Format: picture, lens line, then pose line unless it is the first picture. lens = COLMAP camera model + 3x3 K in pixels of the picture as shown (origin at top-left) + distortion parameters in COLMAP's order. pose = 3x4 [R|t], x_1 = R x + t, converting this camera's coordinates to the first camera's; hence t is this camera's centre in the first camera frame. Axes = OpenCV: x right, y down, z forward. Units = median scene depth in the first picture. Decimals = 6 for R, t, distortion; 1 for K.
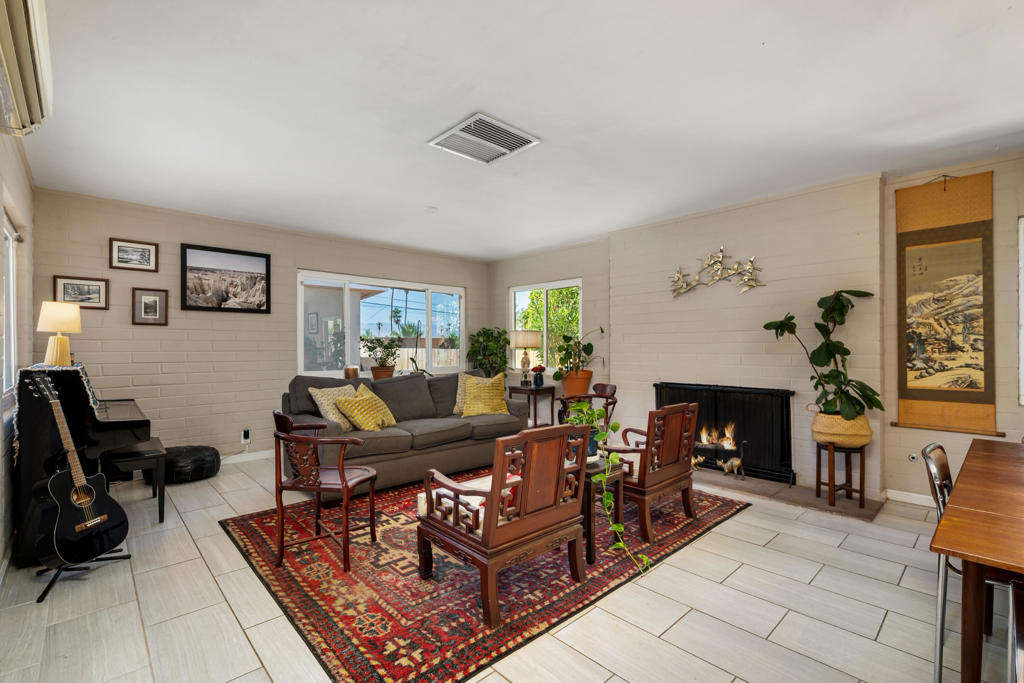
lens RADIAL K [[457.4, 0, 510.4], [0, 457.4, 346.0], [0, 0, 1]] dist [-0.001099, 0.000018]
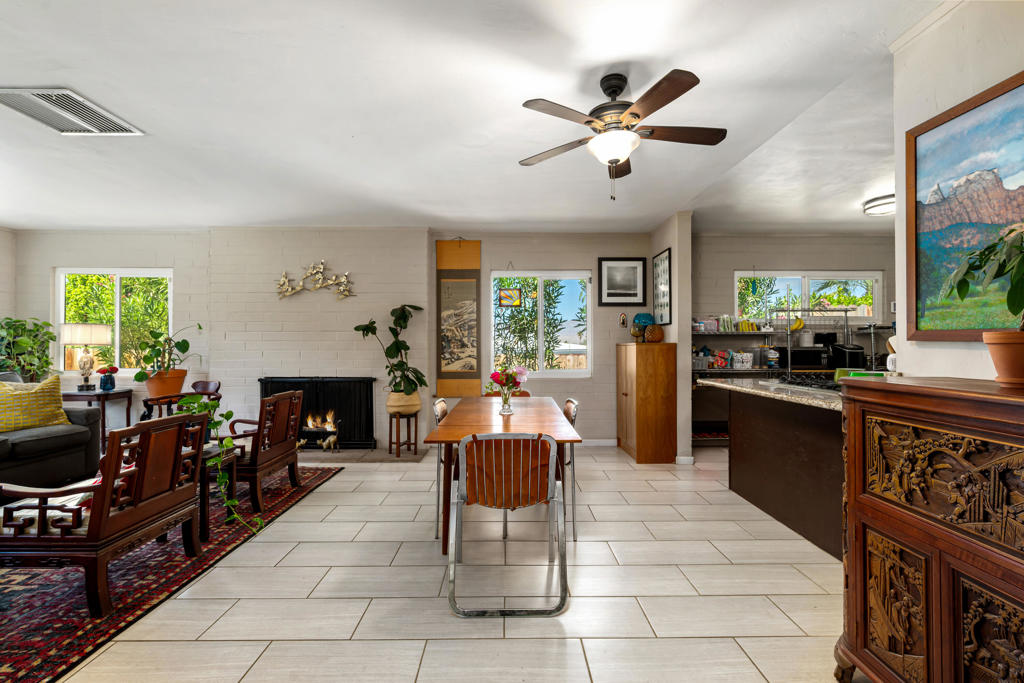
lens RADIAL K [[457.4, 0, 513.6], [0, 457.4, 339.8], [0, 0, 1]] dist [-0.001099, 0.000018]
pose [[0.672377, 0.010940, 0.740128, -0.103758], [-0.004097, 0.999930, -0.011059, 0.001915], [-0.740198, 0.004404, 0.672375, -0.209802]]
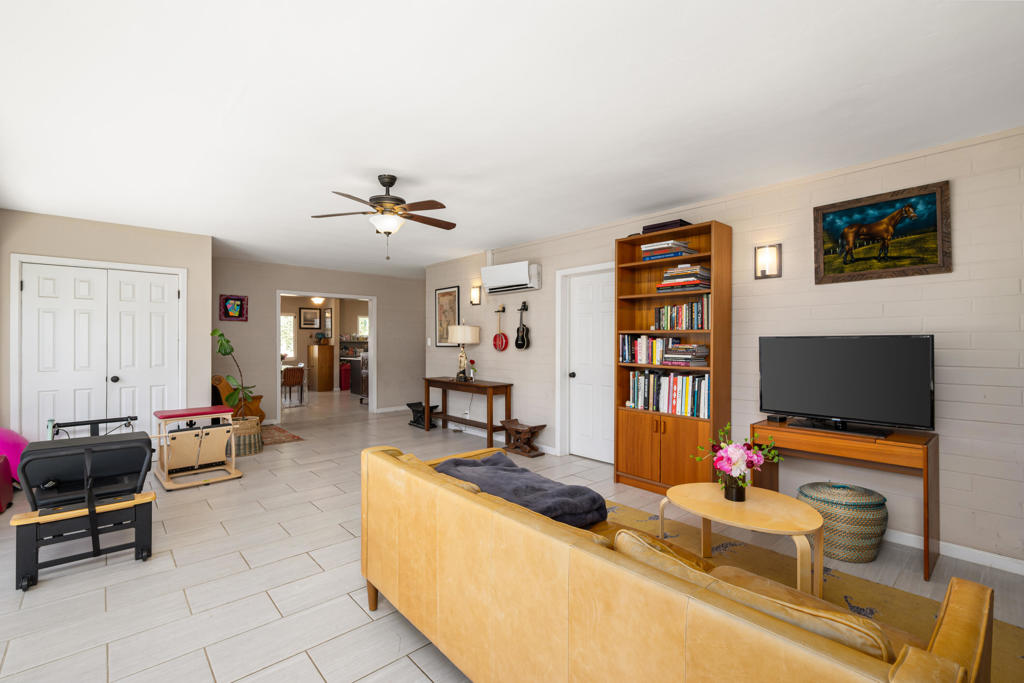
lens RADIAL K [[457.4, 0, 512.4], [0, 457.4, 339.4], [0, 0, 1]] dist [-0.001099, 0.000018]
pose [[0.028707, 0.011255, 0.999525, -2.260382], [-0.000371, 0.999937, -0.011249, -0.011299], [-0.999588, -0.000048, 0.028709, -1.133927]]
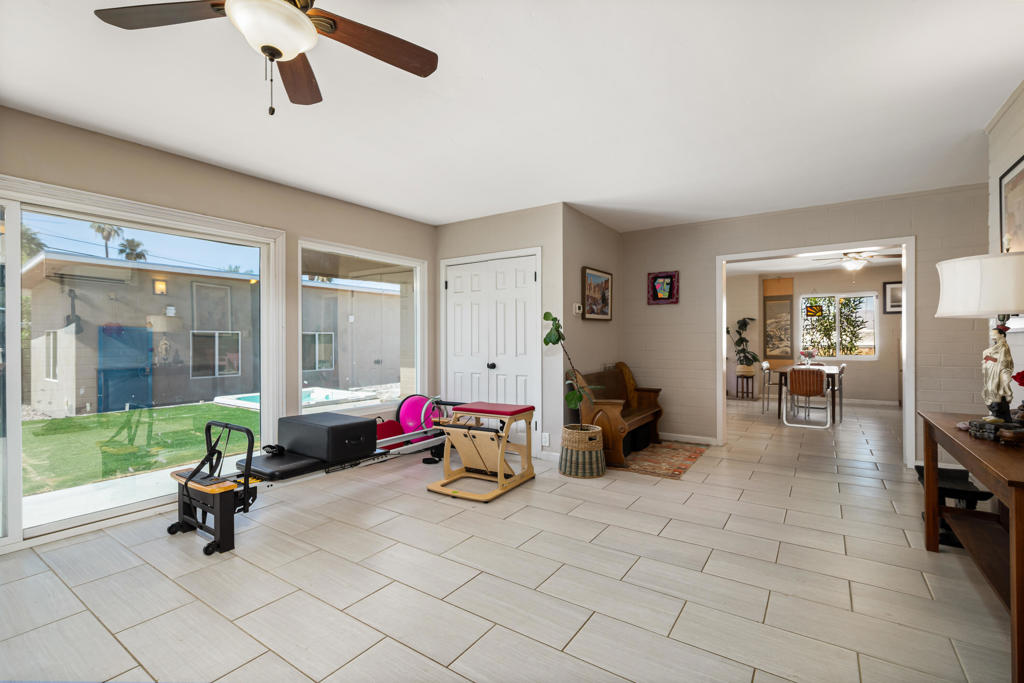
lens RADIAL K [[457.4, 0, 508.7], [0, 457.4, 339.0], [0, 0, 1]] dist [-0.001099, 0.000018]
pose [[0.977600, 0.003869, 0.210434, -1.173593], [-0.002955, 0.999985, -0.004656, 0.016344], [-0.210449, 0.003930, 0.977597, -1.300387]]
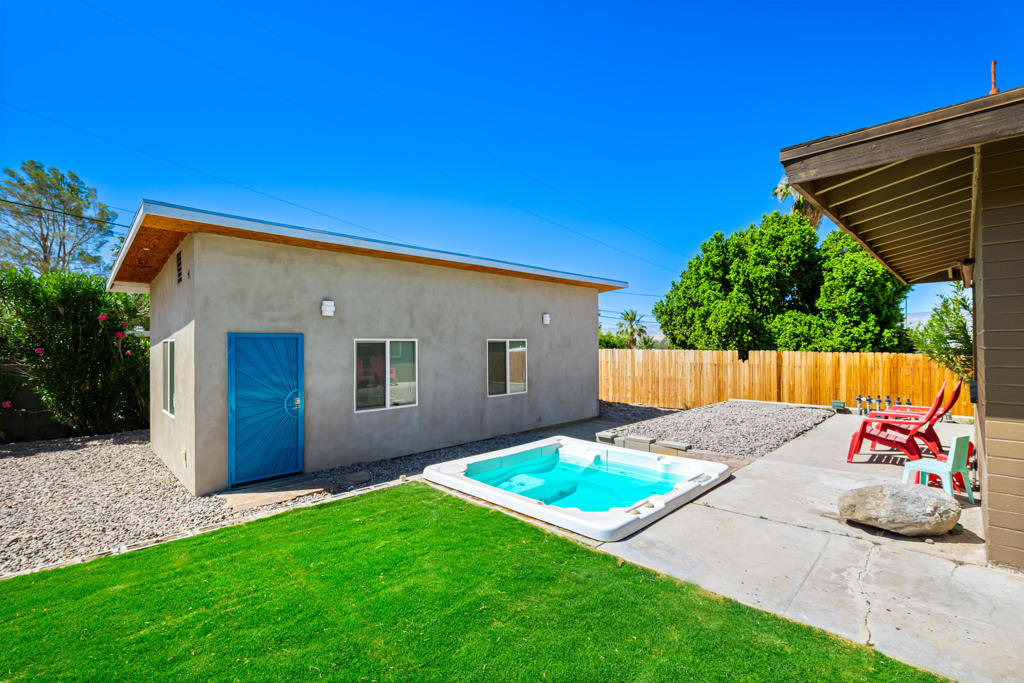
lens RADIAL K [[457.4, 0, 512.9], [0, 457.4, 343.1], [0, 0, 1]] dist [-0.001099, 0.000018]
pose [[0.999551, -0.002801, 0.029844, -2.069063], [0.002948, 0.999984, -0.004881, -0.018823], [-0.029830, 0.004967, 0.999543, 0.296482]]
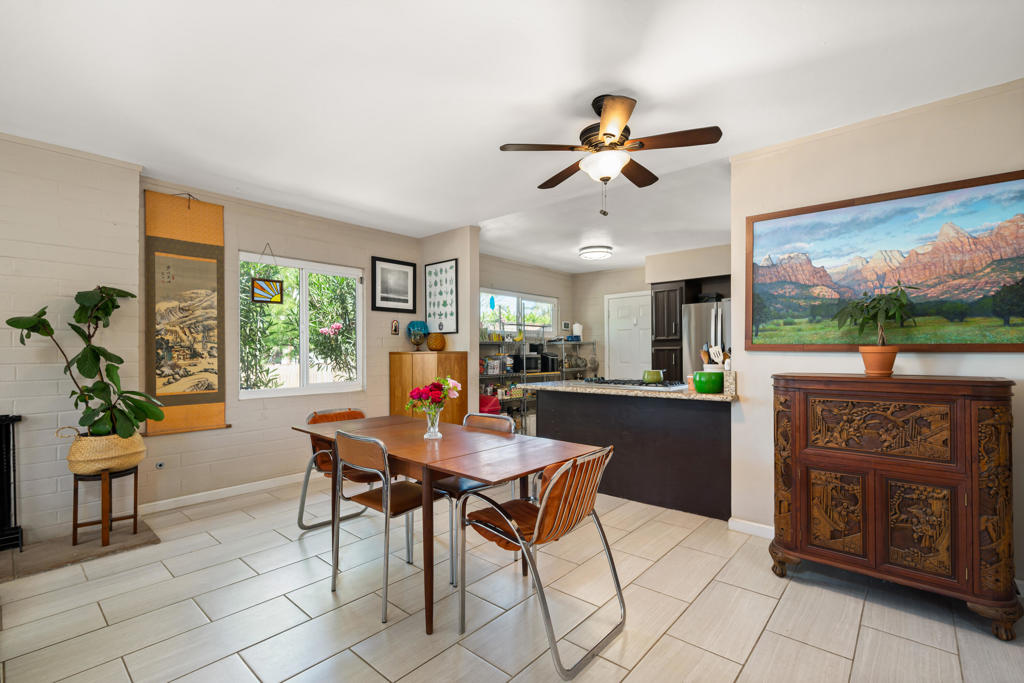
lens RADIAL K [[457.4, 0, 512.4], [0, 457.4, 351.3], [0, 0, 1]] dist [-0.001099, 0.000018]
pose [[-0.104191, 0.005649, 0.994541, -0.192150], [-0.000955, 0.999983, -0.005780, 0.001652], [-0.994557, -0.001552, -0.104184, 0.344230]]
